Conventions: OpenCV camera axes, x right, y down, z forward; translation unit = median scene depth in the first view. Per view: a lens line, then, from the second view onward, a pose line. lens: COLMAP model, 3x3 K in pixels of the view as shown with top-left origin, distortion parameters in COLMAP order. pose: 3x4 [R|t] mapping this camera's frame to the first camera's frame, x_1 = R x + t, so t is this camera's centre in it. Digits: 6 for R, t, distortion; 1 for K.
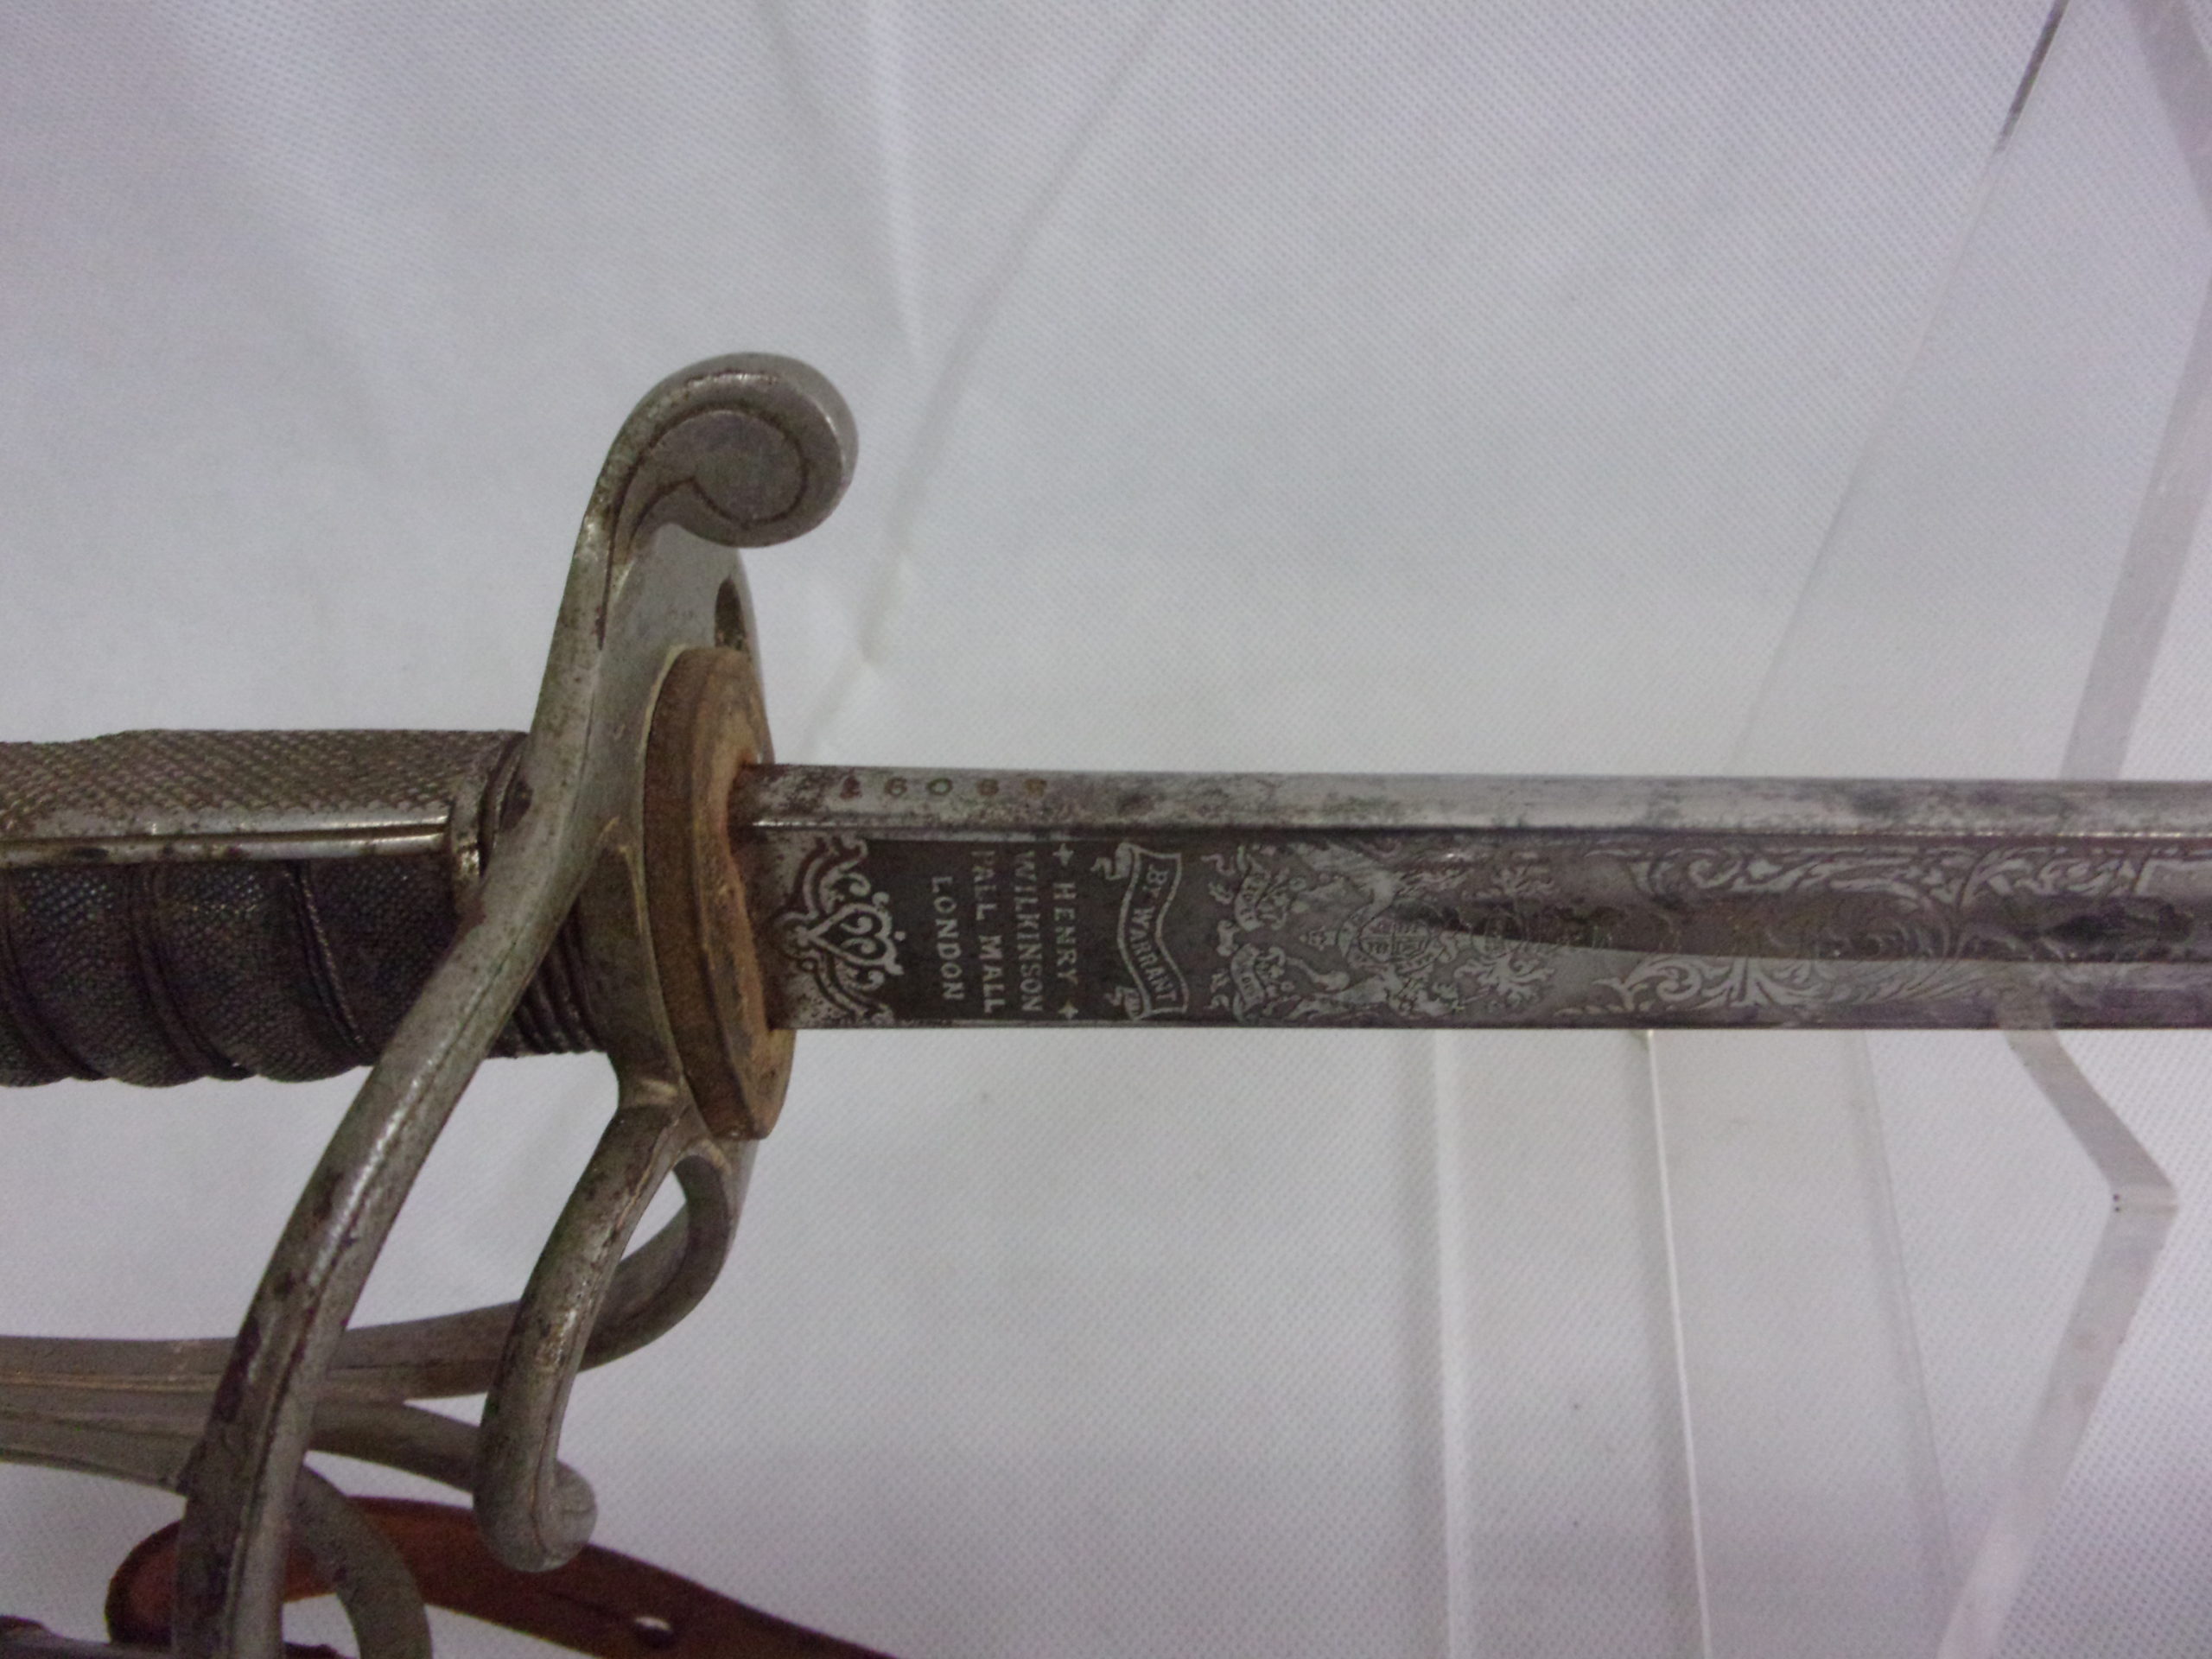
lens RADIAL K [[1825.5, 0, 1087.8], [0, 1825.5, 835.6], [0, 0, 1]] dist [0.017194, -0.013147]
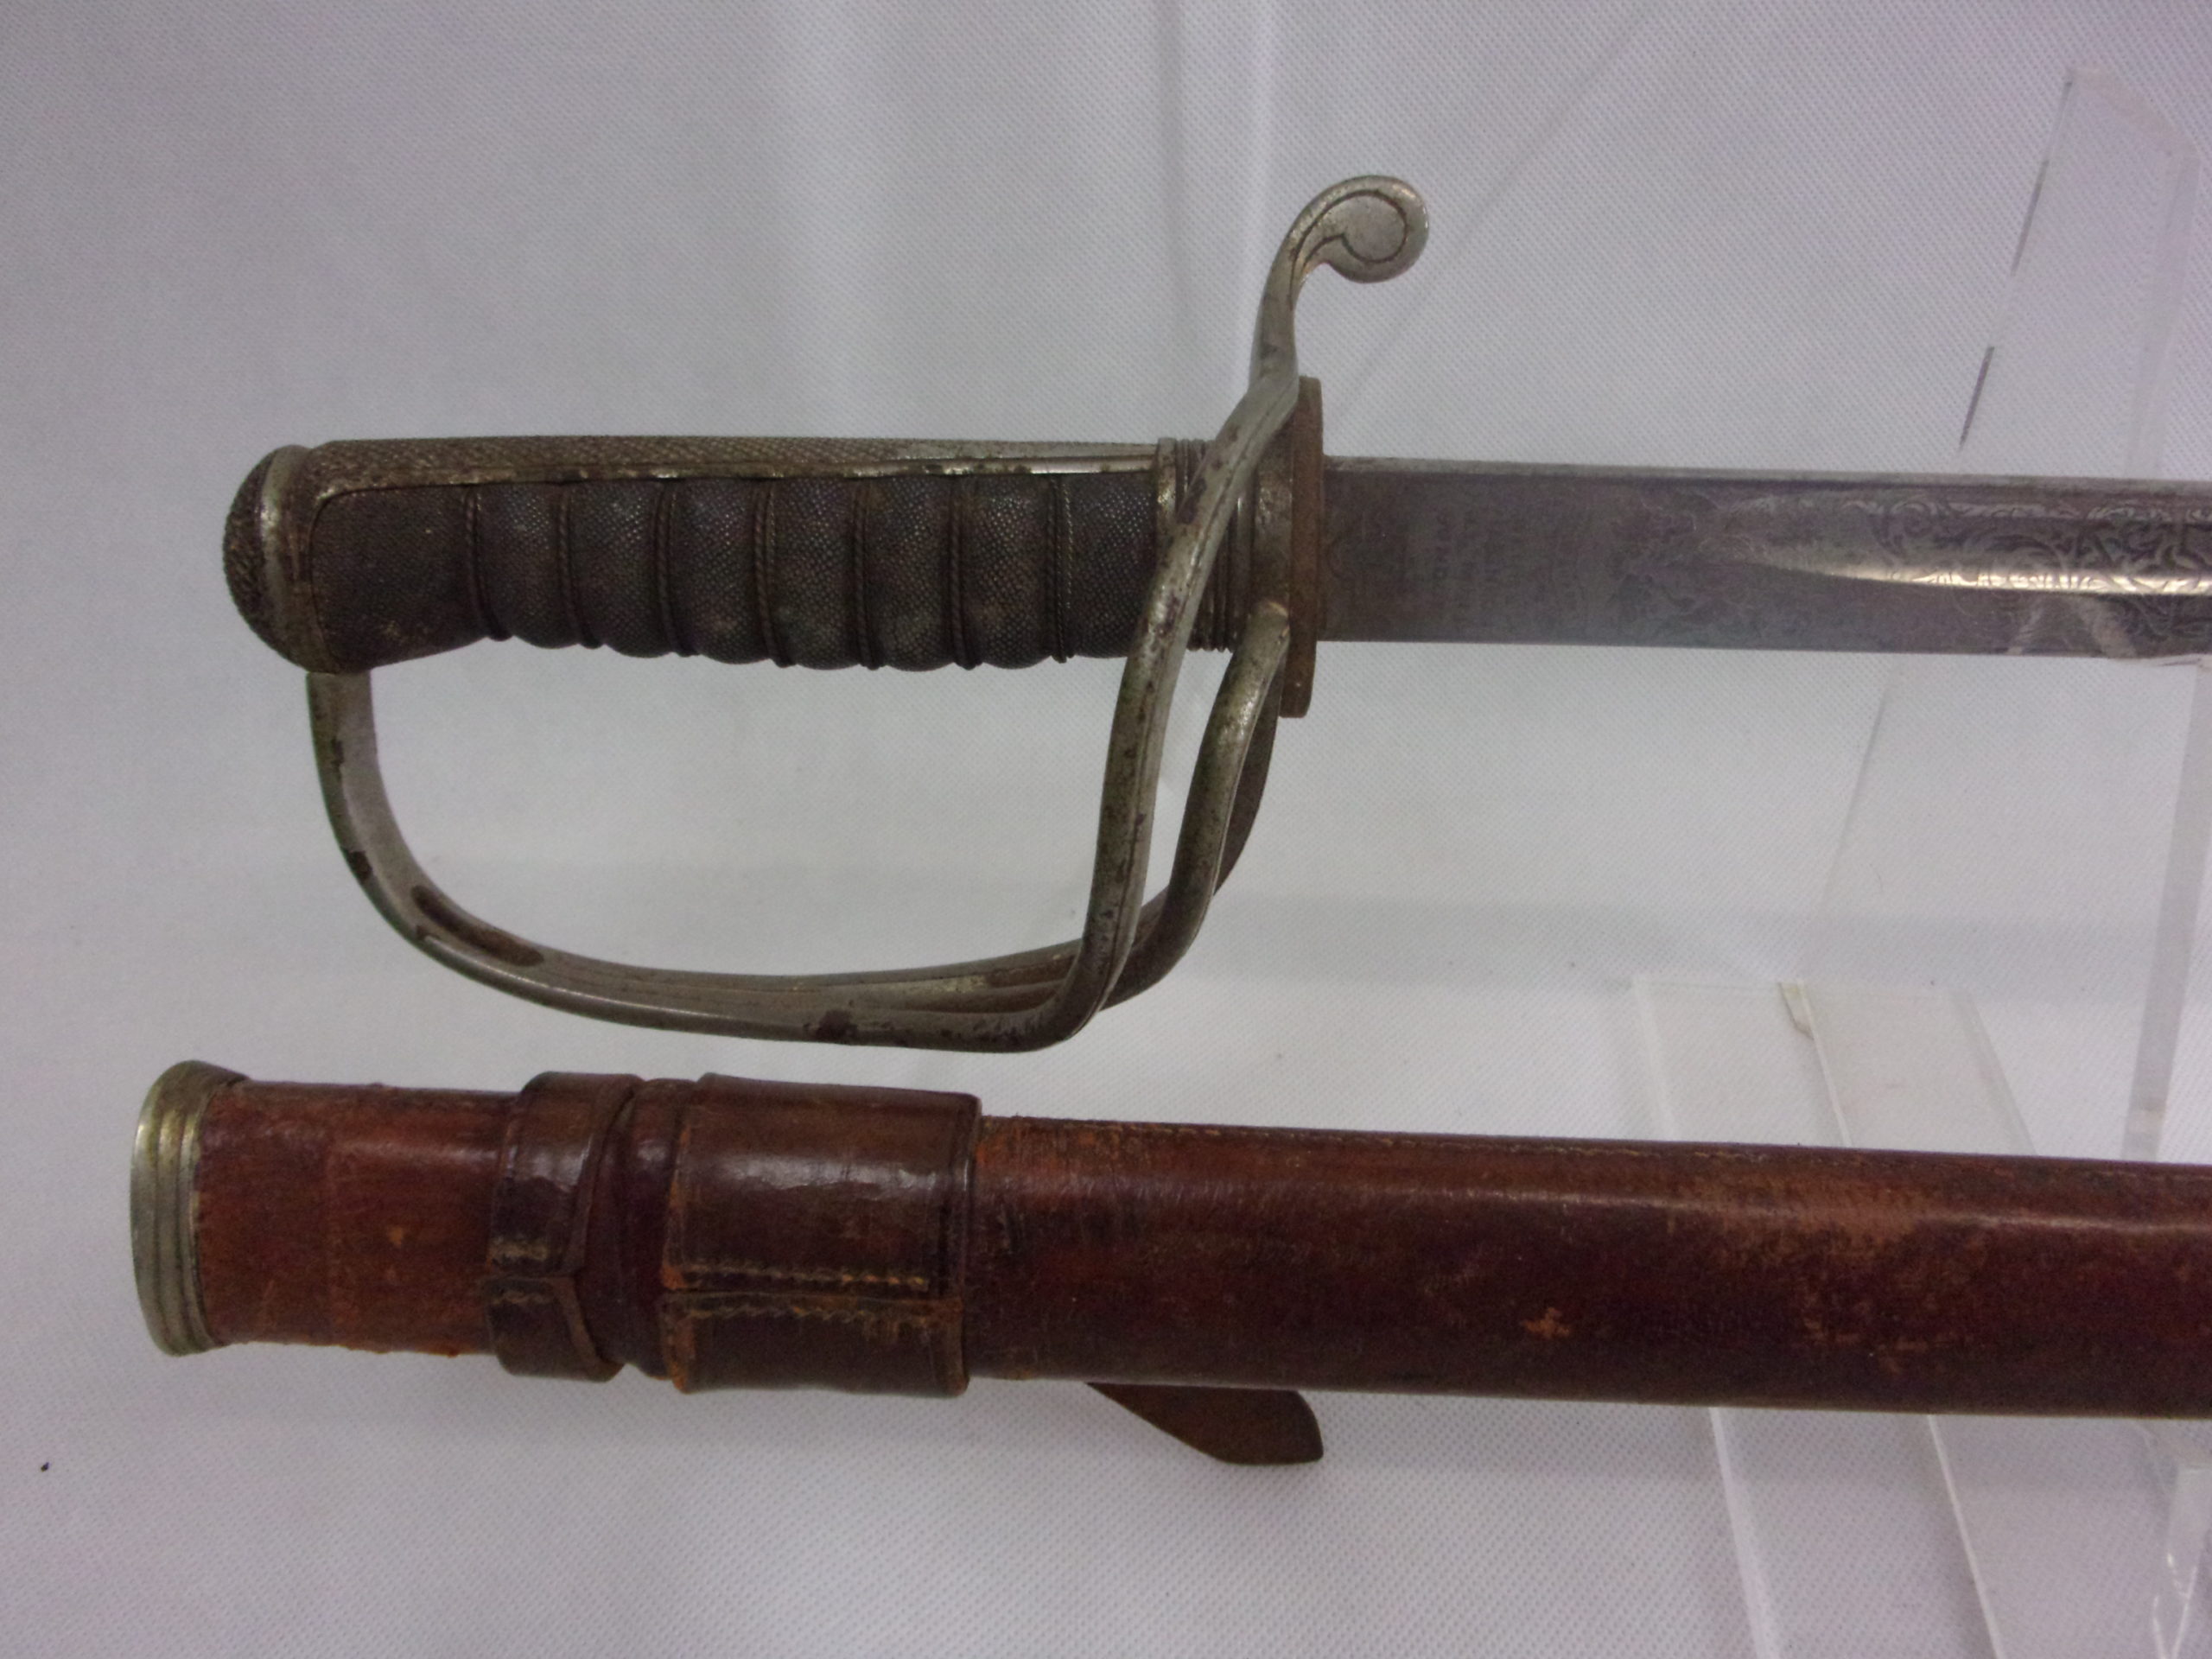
lens RADIAL K [[1825.5, 0, 1105.5], [0, 1825.5, 816.5], [0, 0, 1]] dist [0.017194, -0.013147]
pose [[0.998968, 0.044660, 0.008291, -0.391557], [-0.038942, 0.936012, -0.349808, 0.873508], [-0.023383, 0.349124, 0.936785, -0.428652]]
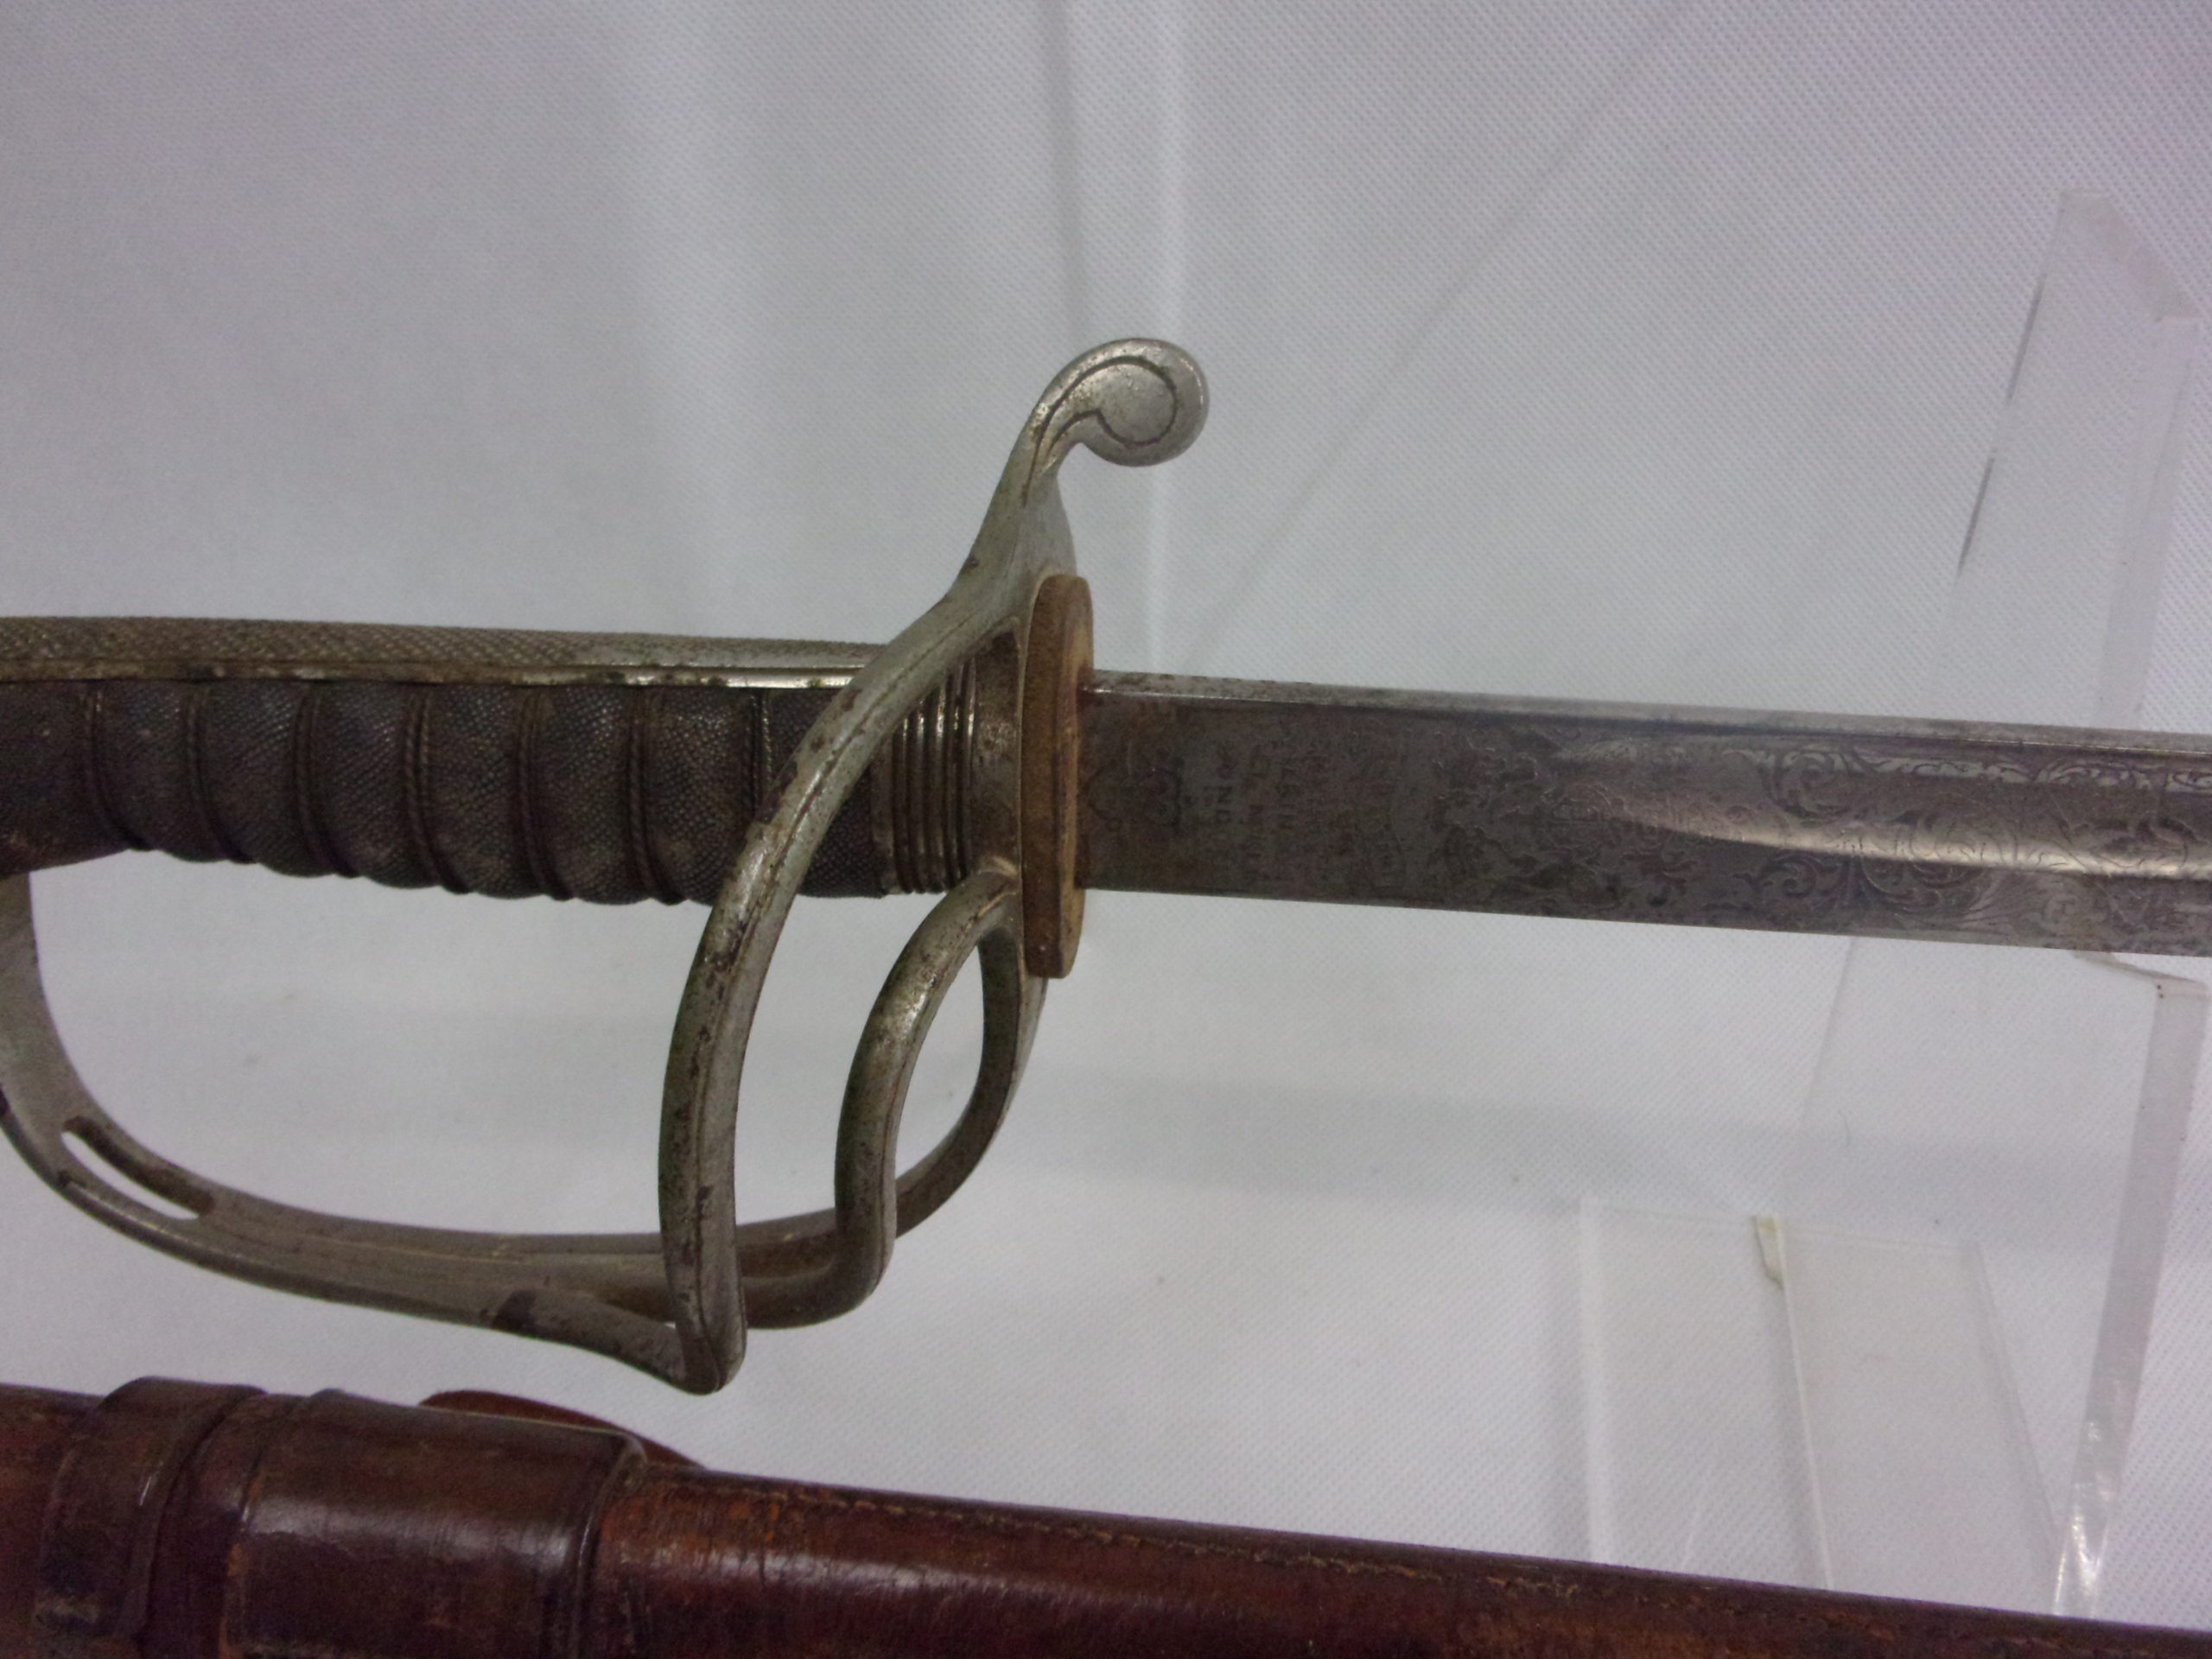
lens RADIAL K [[1825.5, 0, 1095.3], [0, 1825.5, 826.4], [0, 0, 1]] dist [0.017194, -0.013147]
pose [[0.994615, 0.075940, -0.070524, -0.079986], [-0.095952, 0.931913, -0.349760, 0.563447], [0.039162, 0.354644, 0.934181, -0.227983]]
